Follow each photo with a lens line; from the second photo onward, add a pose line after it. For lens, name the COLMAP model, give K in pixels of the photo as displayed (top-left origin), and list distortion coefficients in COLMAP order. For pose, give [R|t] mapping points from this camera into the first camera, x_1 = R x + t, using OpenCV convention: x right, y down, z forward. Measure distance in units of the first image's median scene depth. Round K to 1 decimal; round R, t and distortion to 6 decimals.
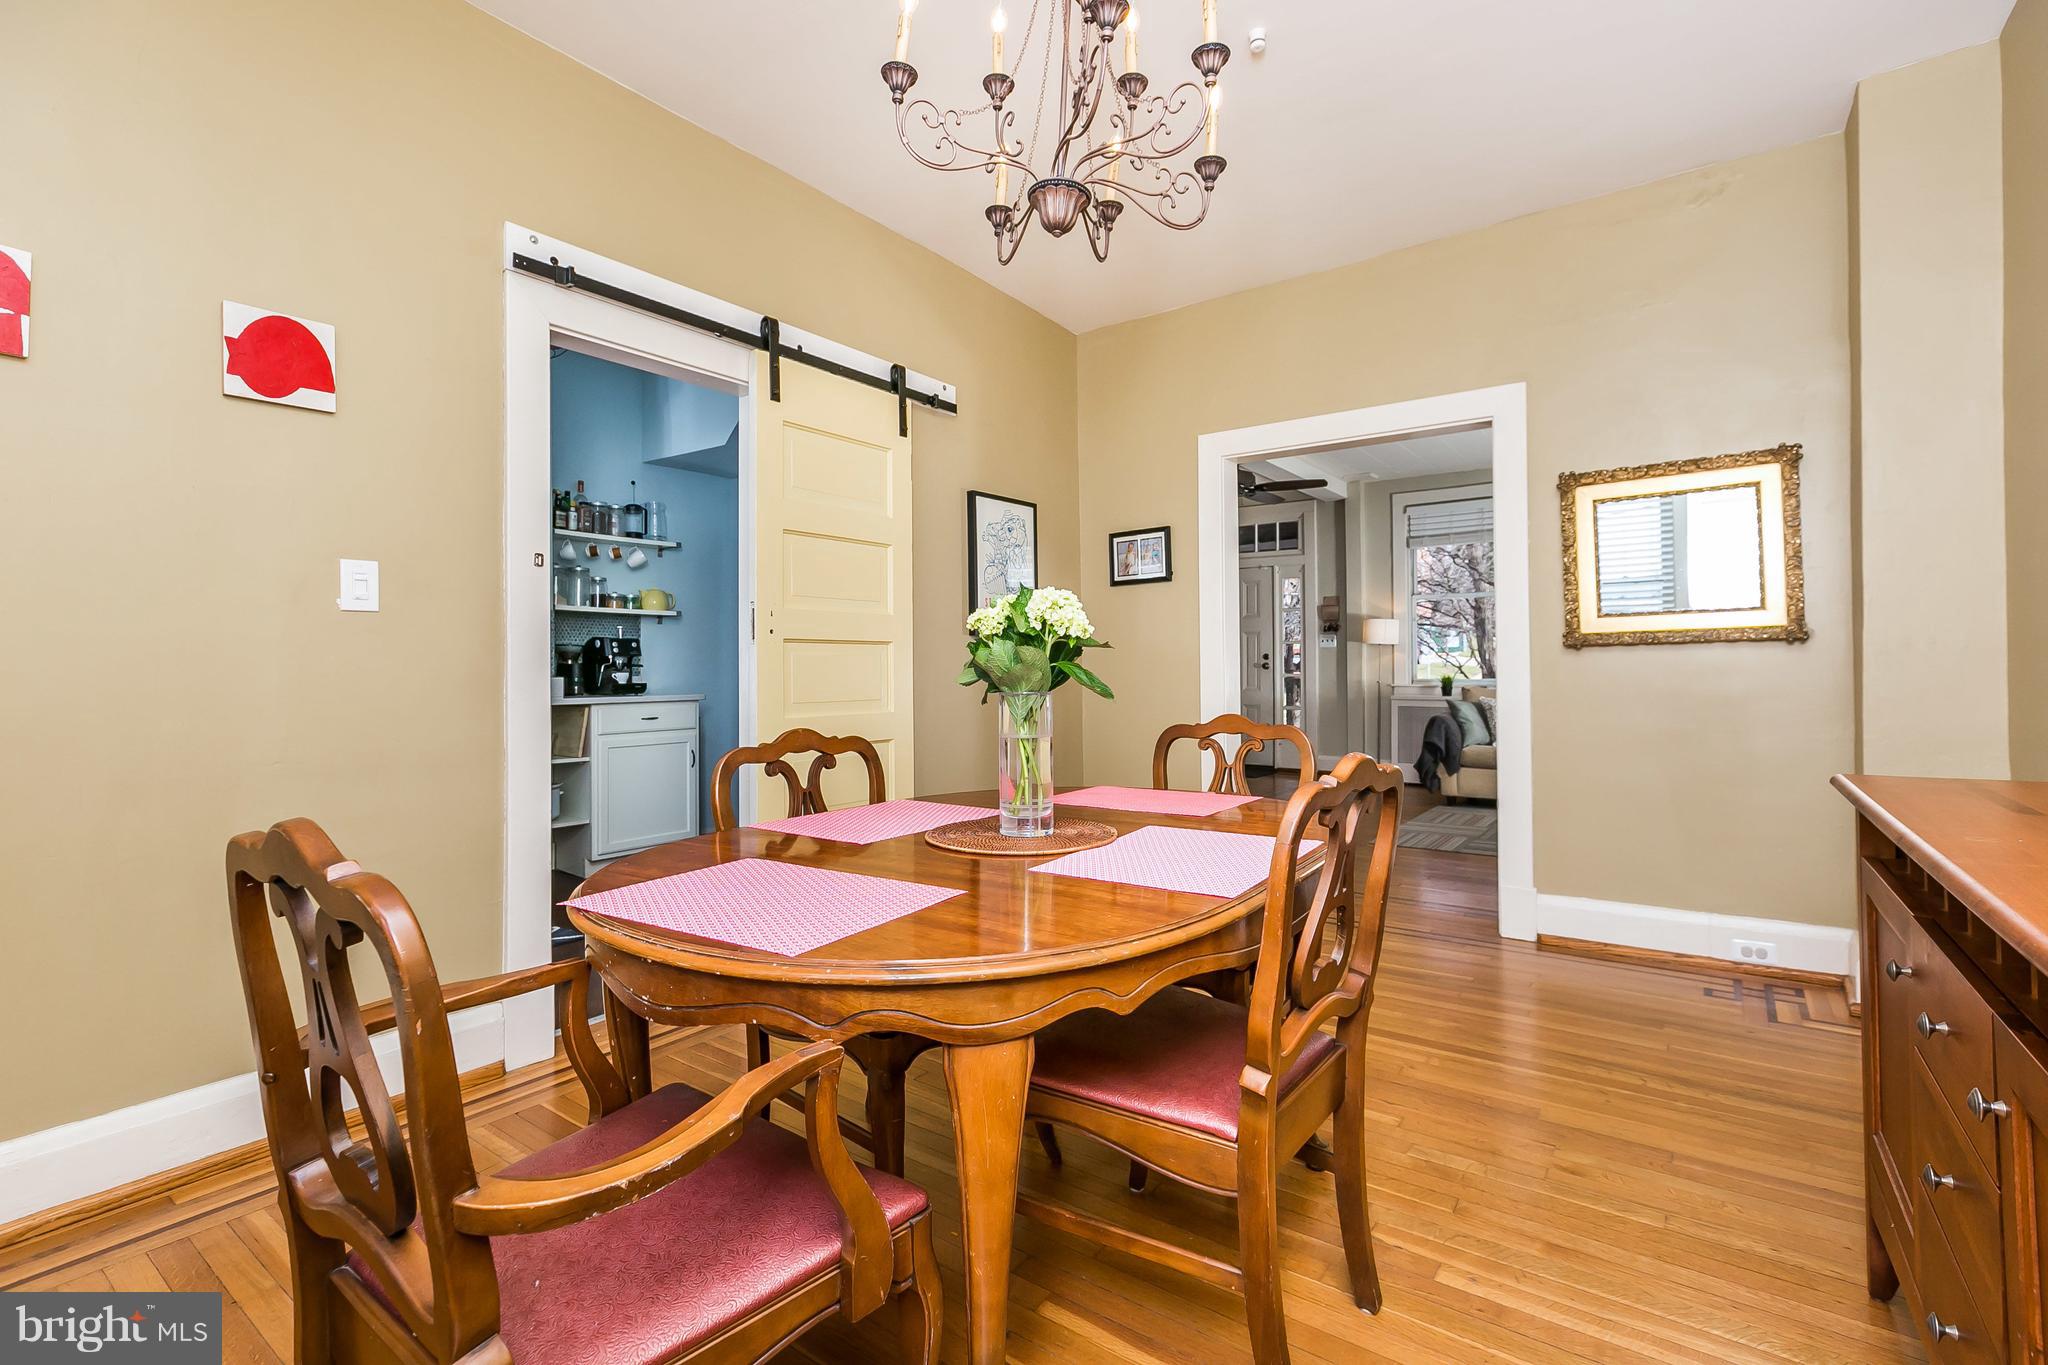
lens RADIAL K [[927.1, 0, 1020.6], [0, 927.1, 654.5], [0, 0, 1]] dist [-0.000193, -0.000139]
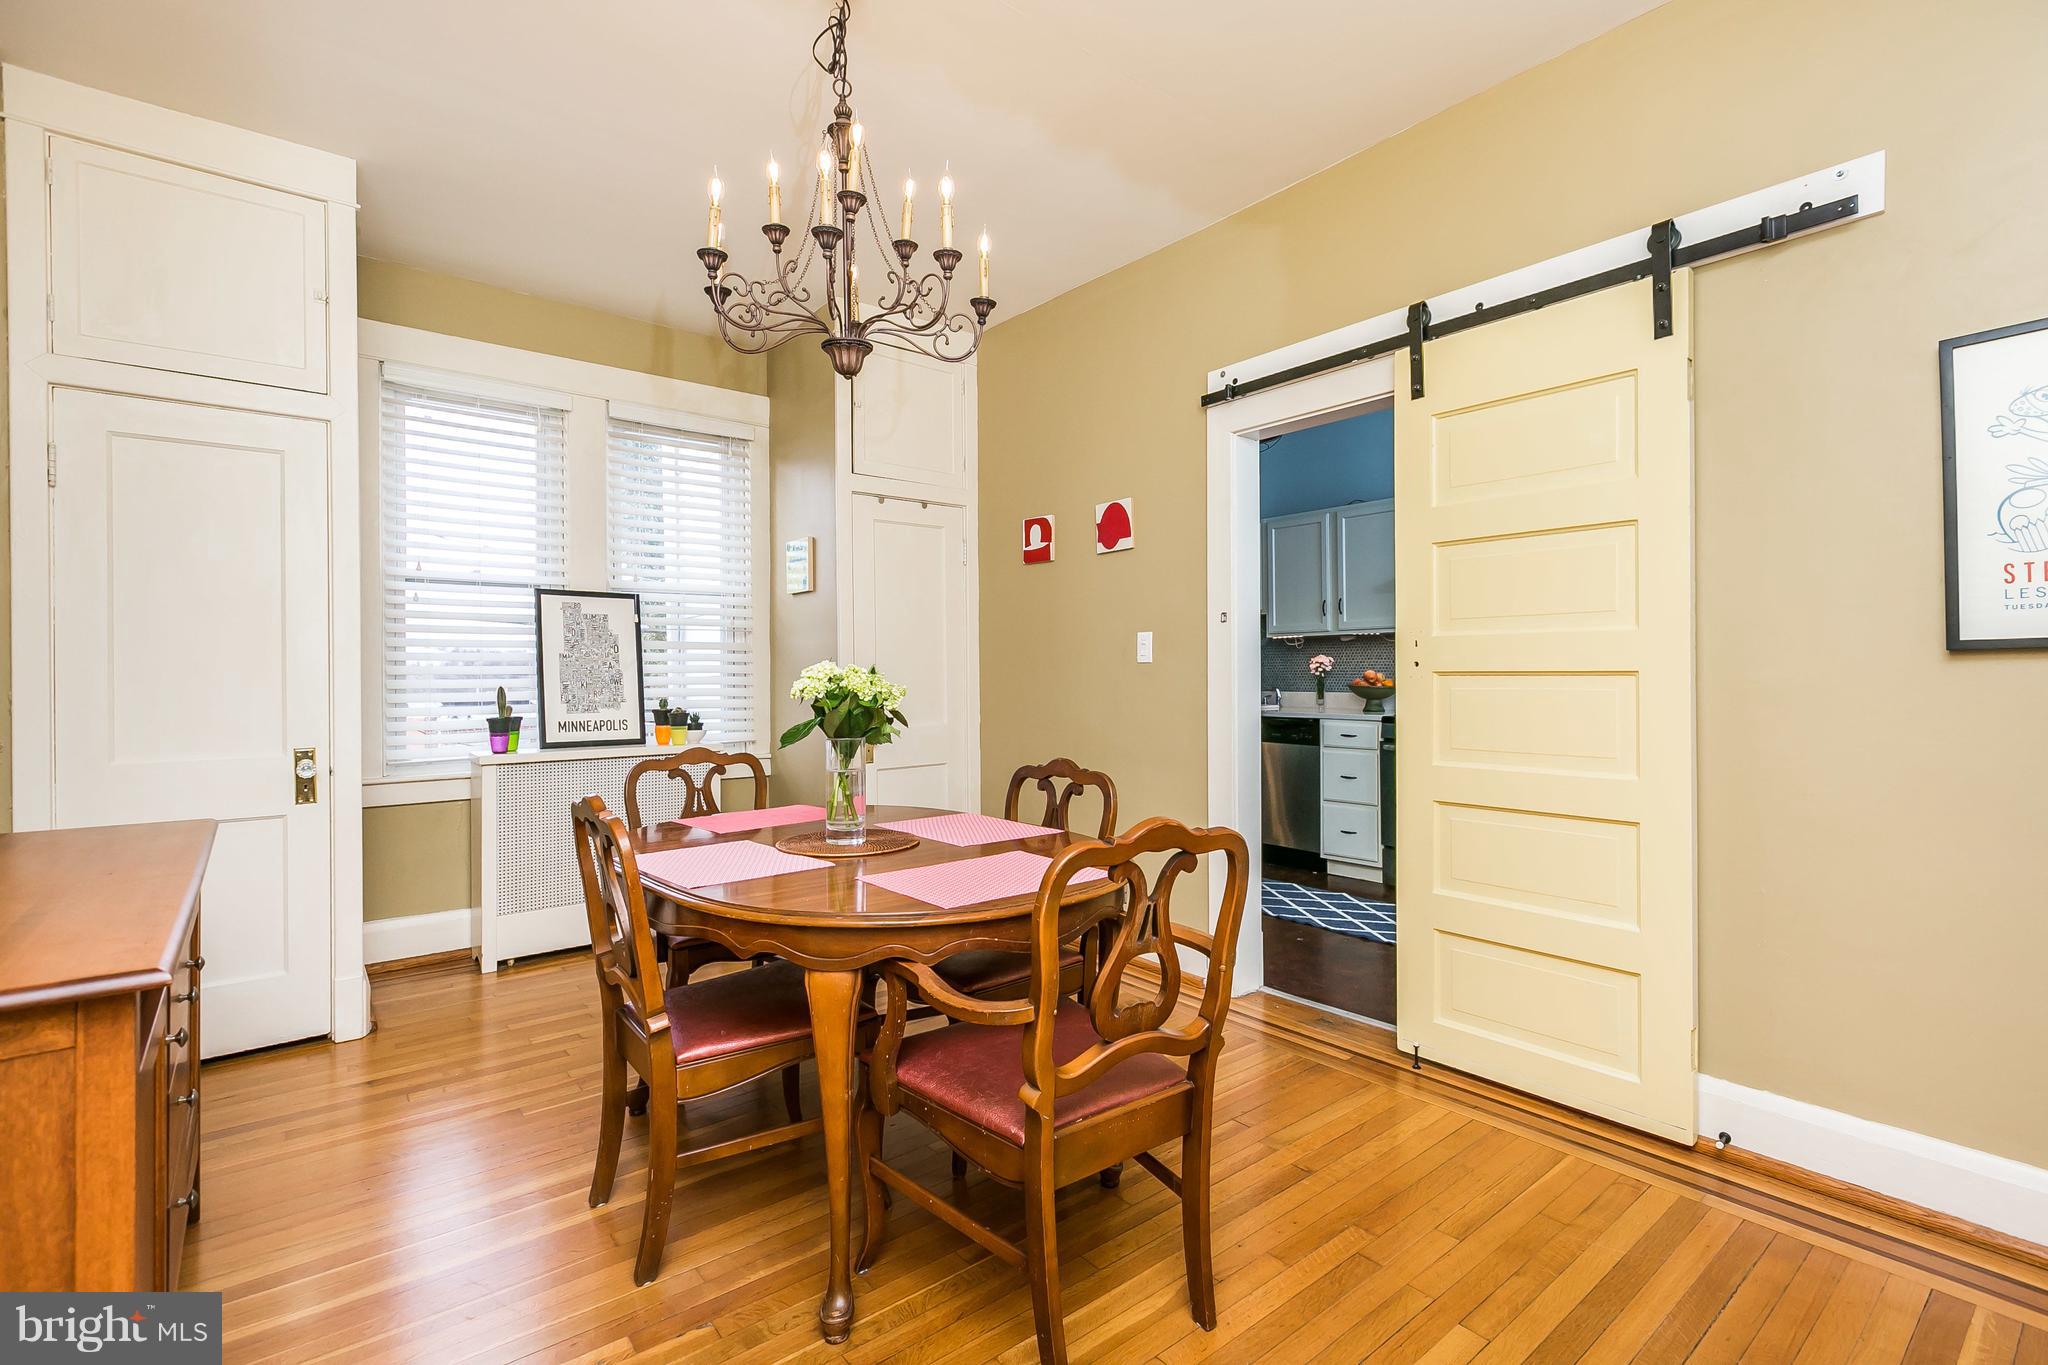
lens RADIAL K [[927.4, 0, 1032.1], [0, 927.4, 672.2], [0, 0, 1]] dist [0.018061, 0.000218]
pose [[-0.254618, 0.015068, -0.966924, 0.952718], [0.025211, 0.999642, 0.008939, -0.049283], [0.966713, -0.022101, -0.254907, 1.226863]]
